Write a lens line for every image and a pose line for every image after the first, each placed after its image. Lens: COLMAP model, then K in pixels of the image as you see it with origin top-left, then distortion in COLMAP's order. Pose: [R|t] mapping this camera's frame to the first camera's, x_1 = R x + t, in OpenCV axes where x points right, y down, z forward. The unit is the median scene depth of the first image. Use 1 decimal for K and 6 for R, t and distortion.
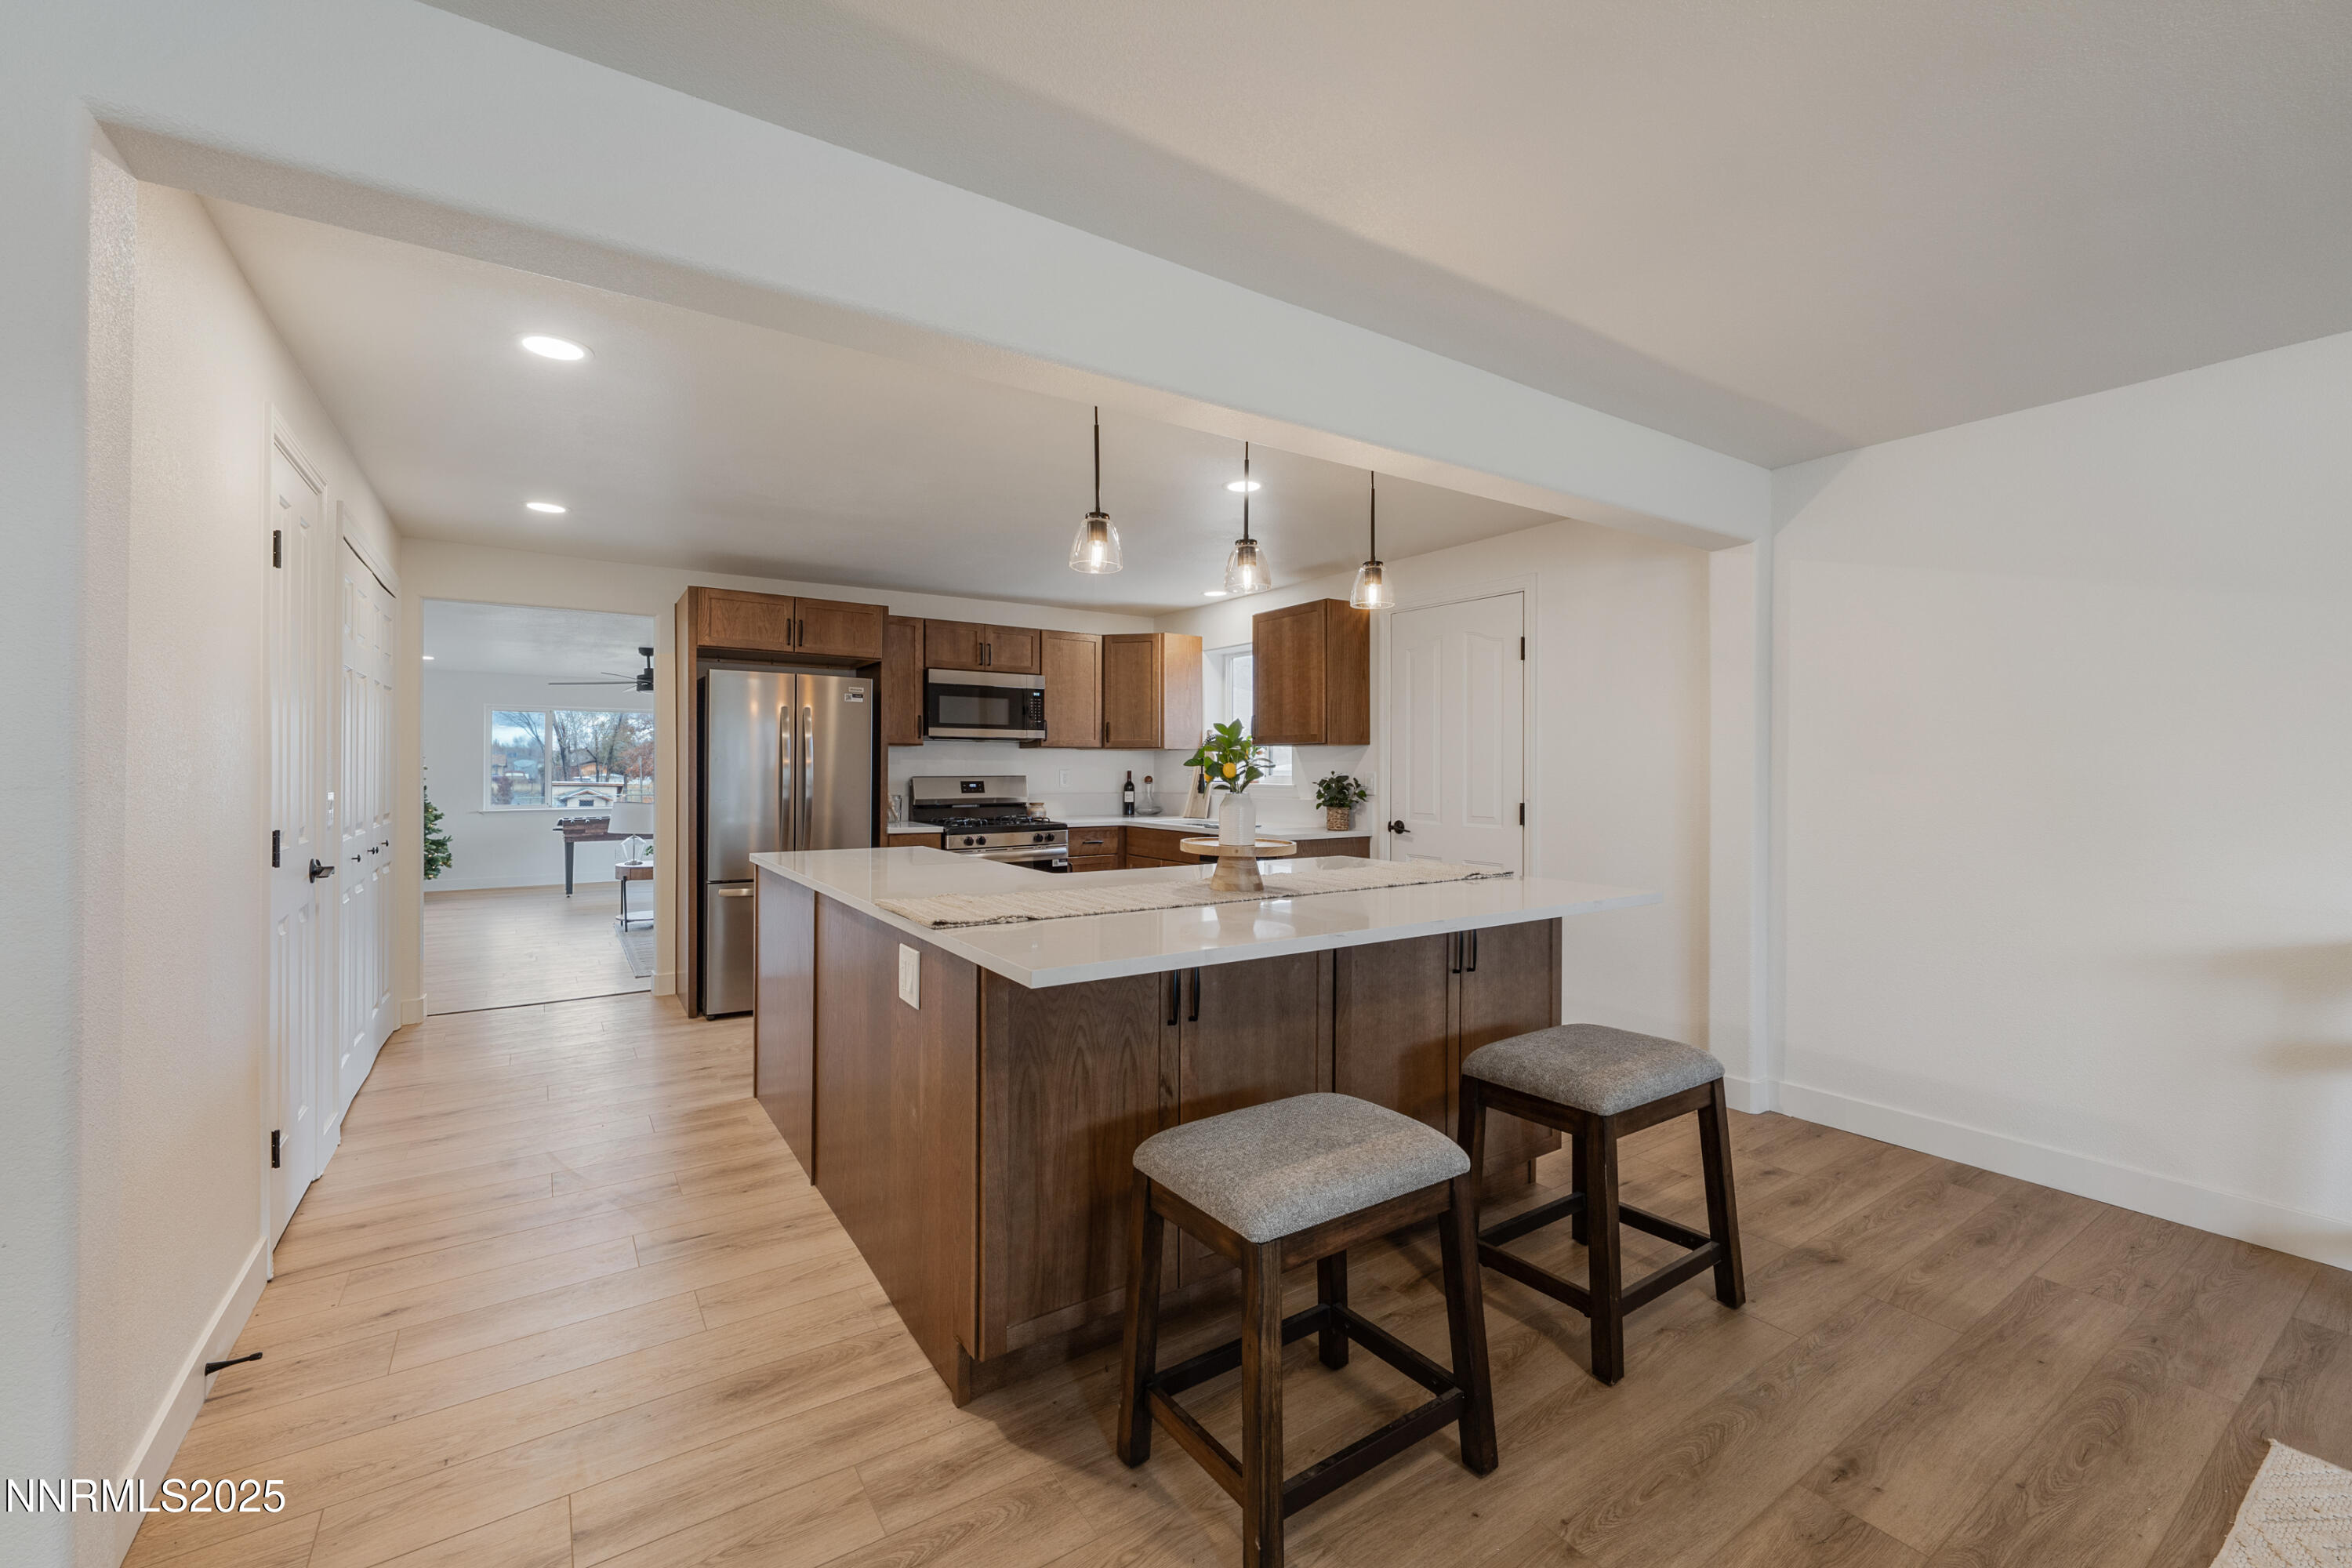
lens RADIAL K [[948.8, 0, 1176.0], [0, 948.8, 784.0], [0, 0, 1]] dist [0.002700, 0.000236]
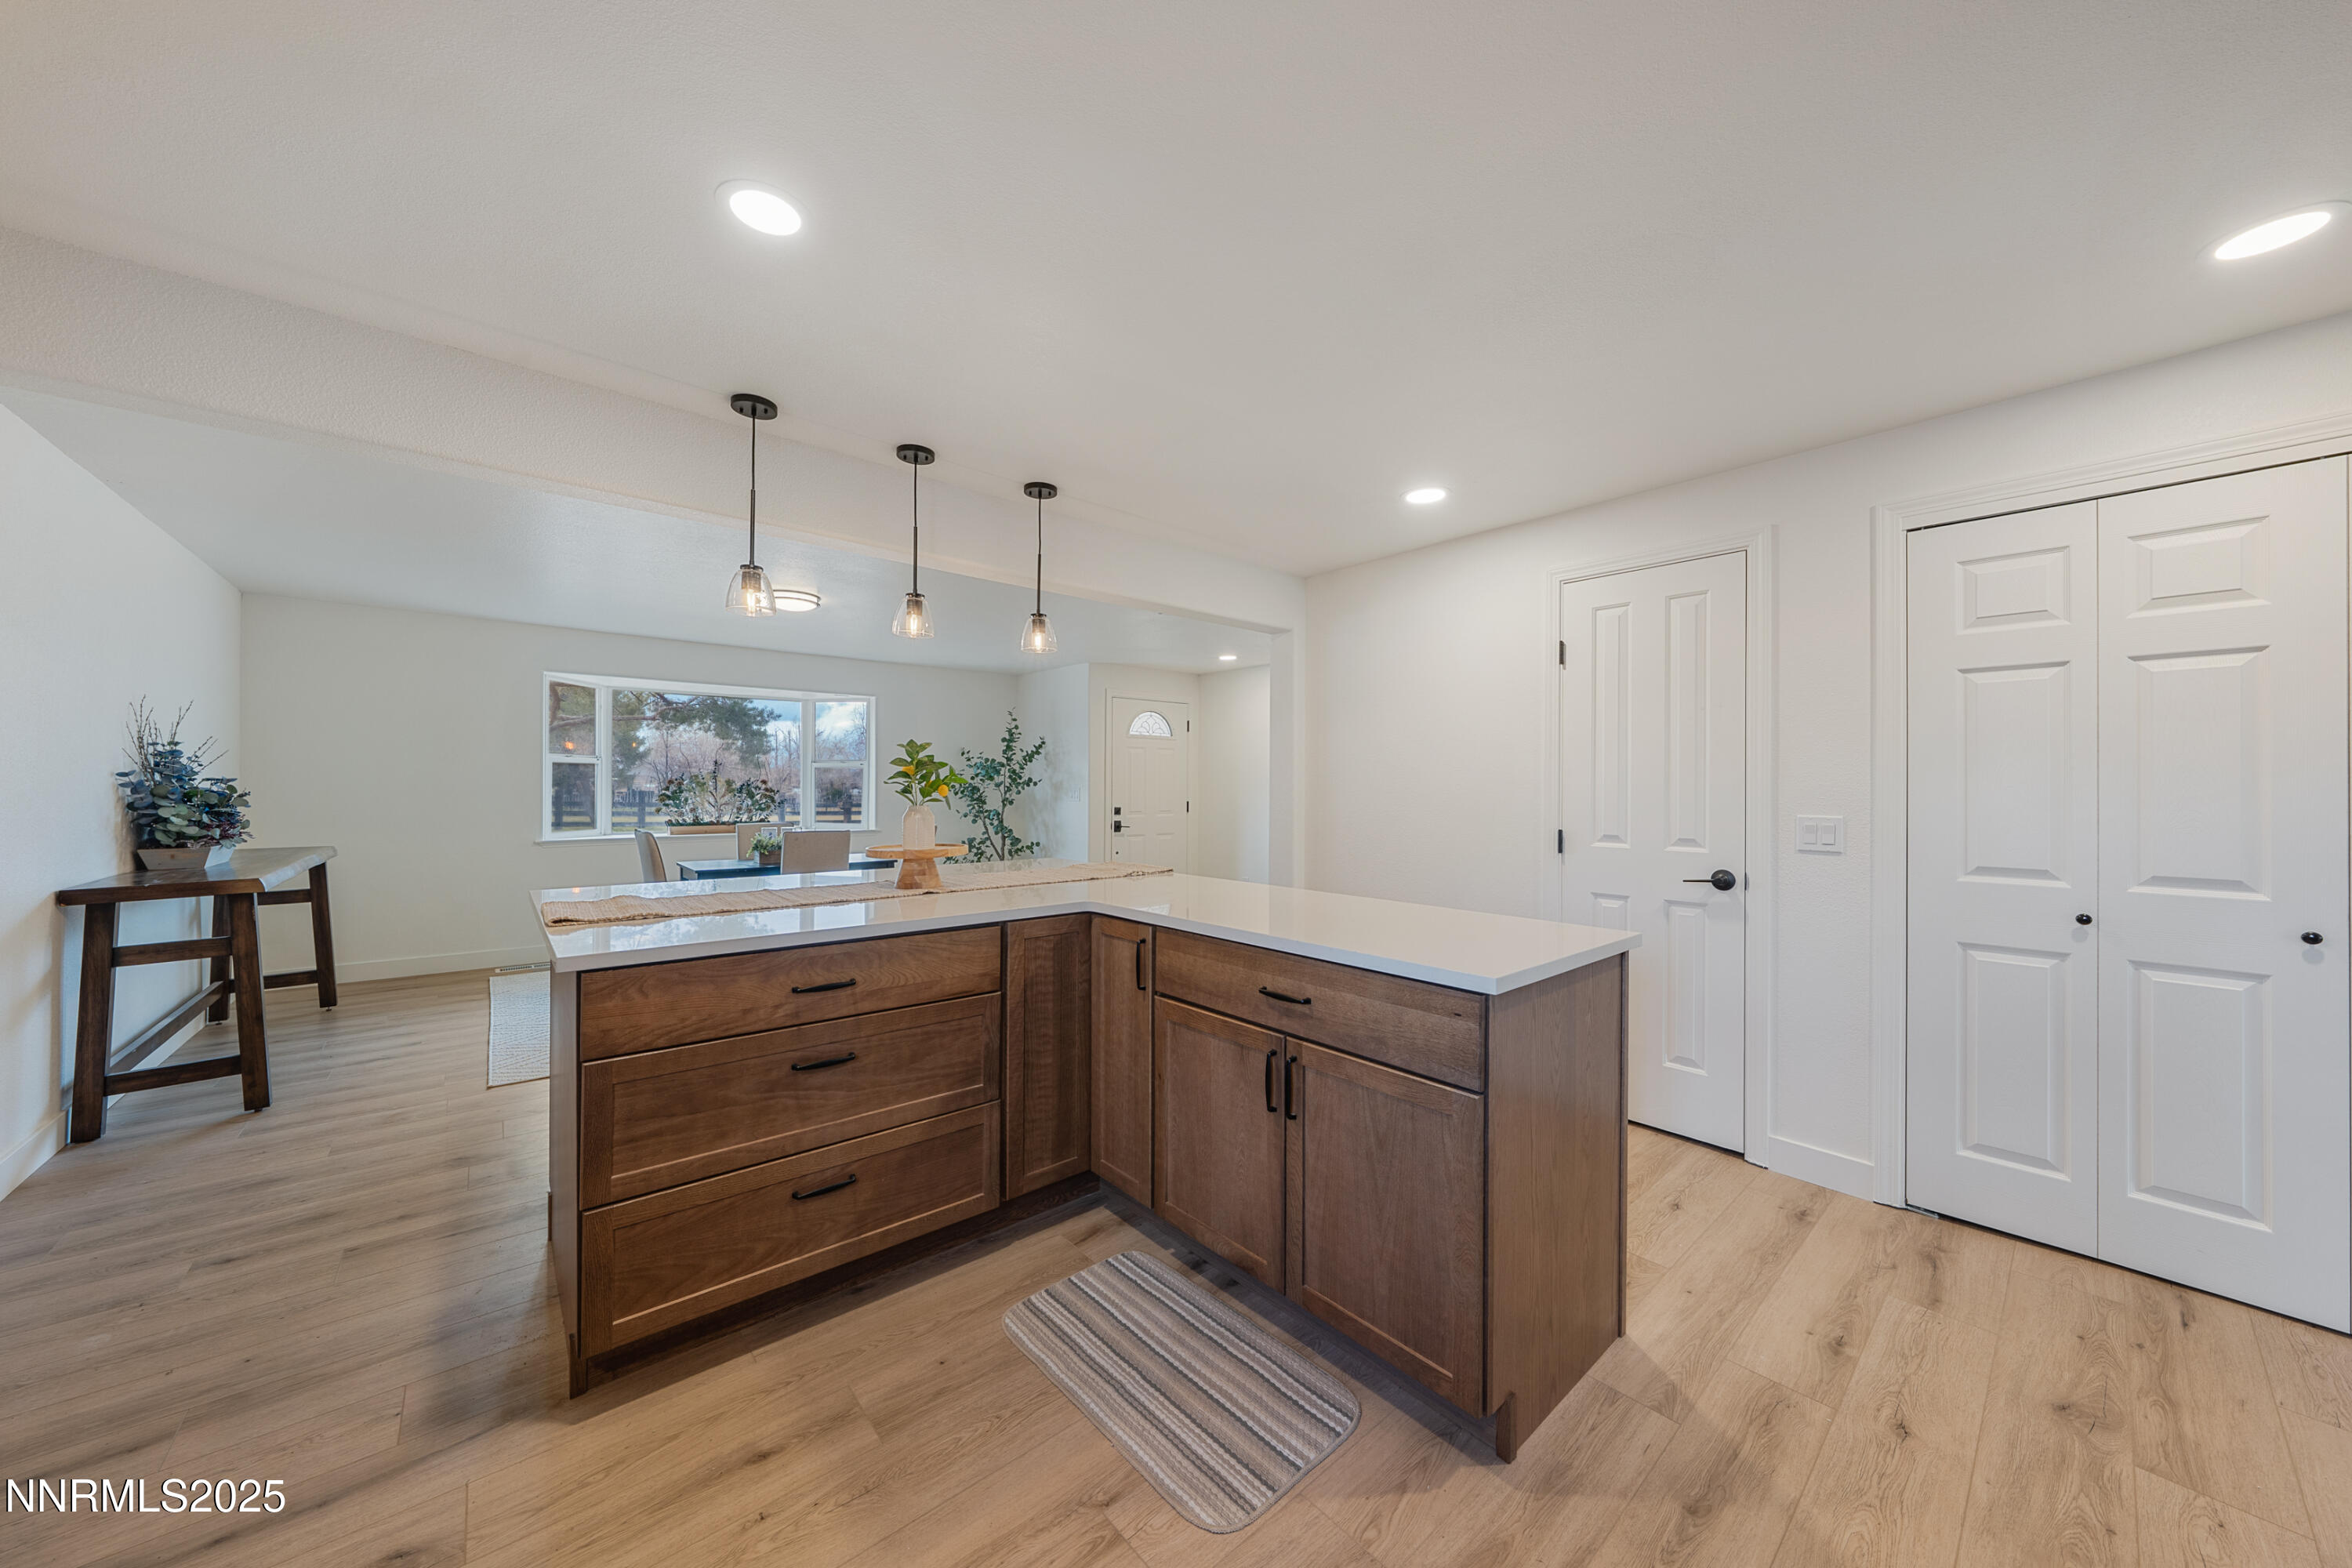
lens RADIAL K [[809.1, 0, 1175.5], [0, 809.1, 786.6], [0, 0, 1]] dist [-0.001069, 0.000146]
pose [[-0.992697, -0.006523, -0.120456, -0.064362], [-0.008297, 0.999864, 0.014230, -0.013571], [0.120347, 0.015126, -0.992617, 1.011929]]
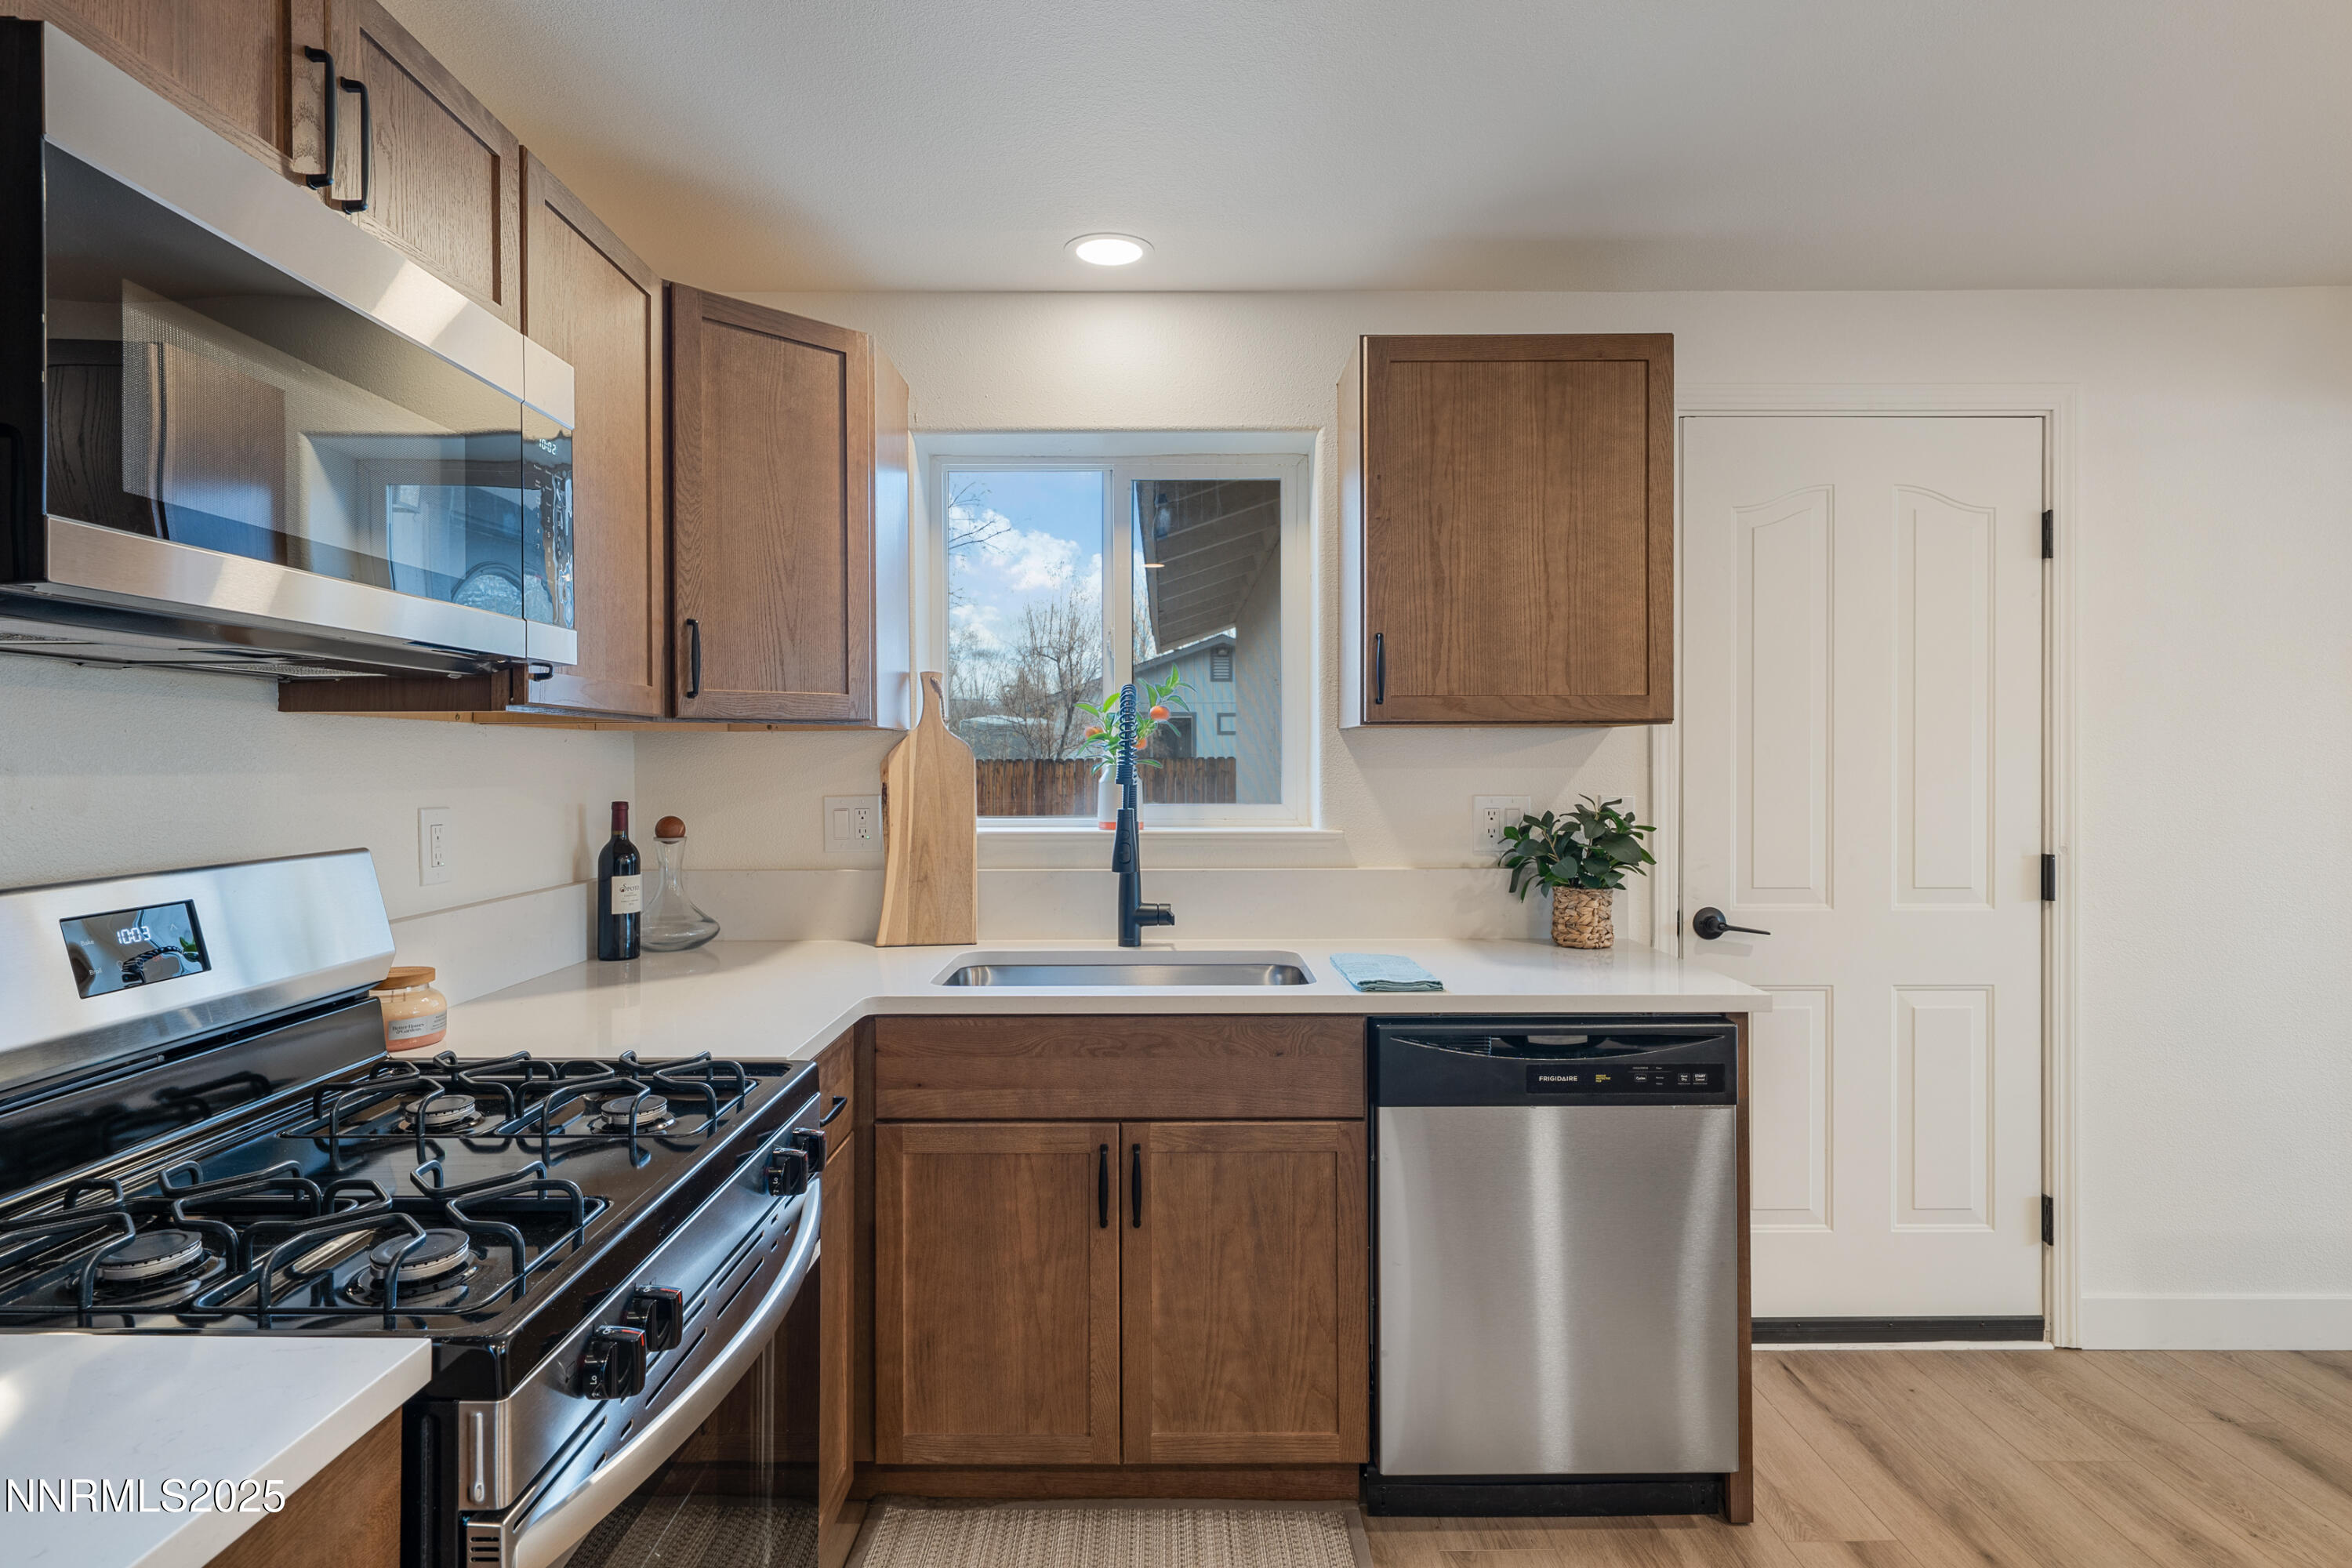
lens RADIAL K [[1212.7, 0, 1167.8], [0, 1212.7, 759.2], [0, 0, 1]] dist [-0.000358, 0.000208]
pose [[0.556306, -0.004564, 0.830965, -0.333205], [0.017973, 0.999817, -0.006541, -0.027436], [-0.830783, 0.018573, 0.556286, 0.858855]]
